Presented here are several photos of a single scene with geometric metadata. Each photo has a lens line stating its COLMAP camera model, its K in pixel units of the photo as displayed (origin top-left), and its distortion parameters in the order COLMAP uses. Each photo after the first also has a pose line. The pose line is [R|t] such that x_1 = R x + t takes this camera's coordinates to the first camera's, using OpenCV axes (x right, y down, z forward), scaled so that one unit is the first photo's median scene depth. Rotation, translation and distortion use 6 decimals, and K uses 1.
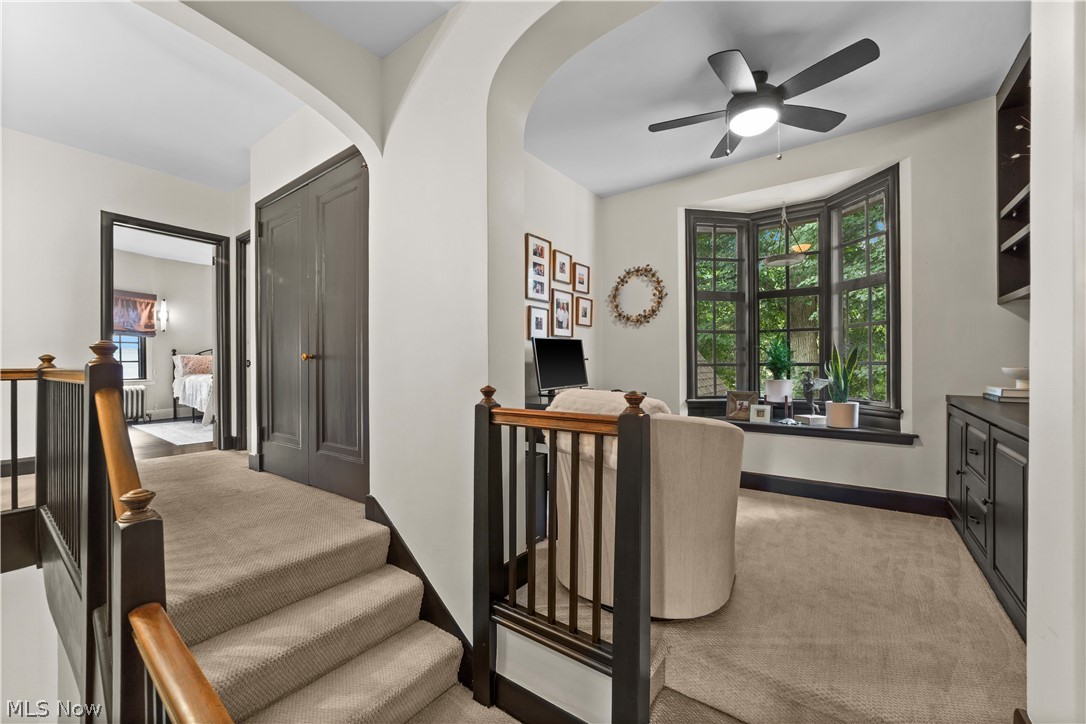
lens RADIAL K [[422.0, 0, 533.9], [0, 422.0, 359.5], [0, 0, 1]] dist [-0.003747, 0.000893]
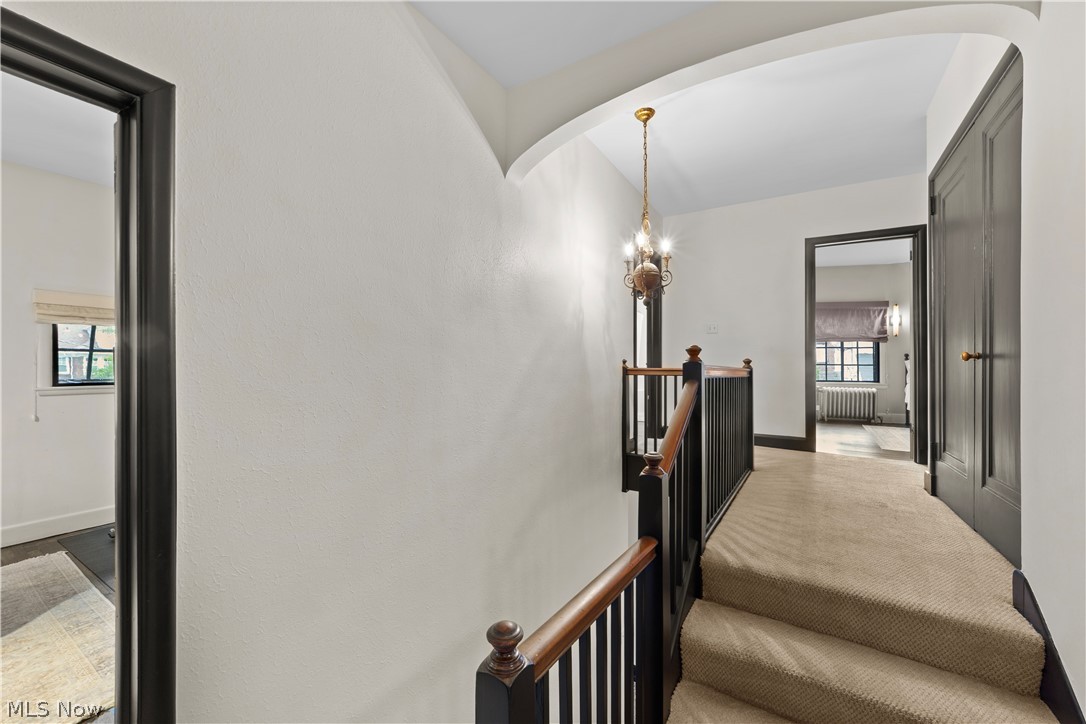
lens RADIAL K [[422.0, 0, 534.4], [0, 422.0, 365.7], [0, 0, 1]] dist [-0.003747, 0.000893]
pose [[0.094332, 0.001512, -0.995540, 0.088132], [-0.000383, 0.999999, 0.001482, 0.006577], [0.995541, 0.000242, 0.094333, 0.111057]]
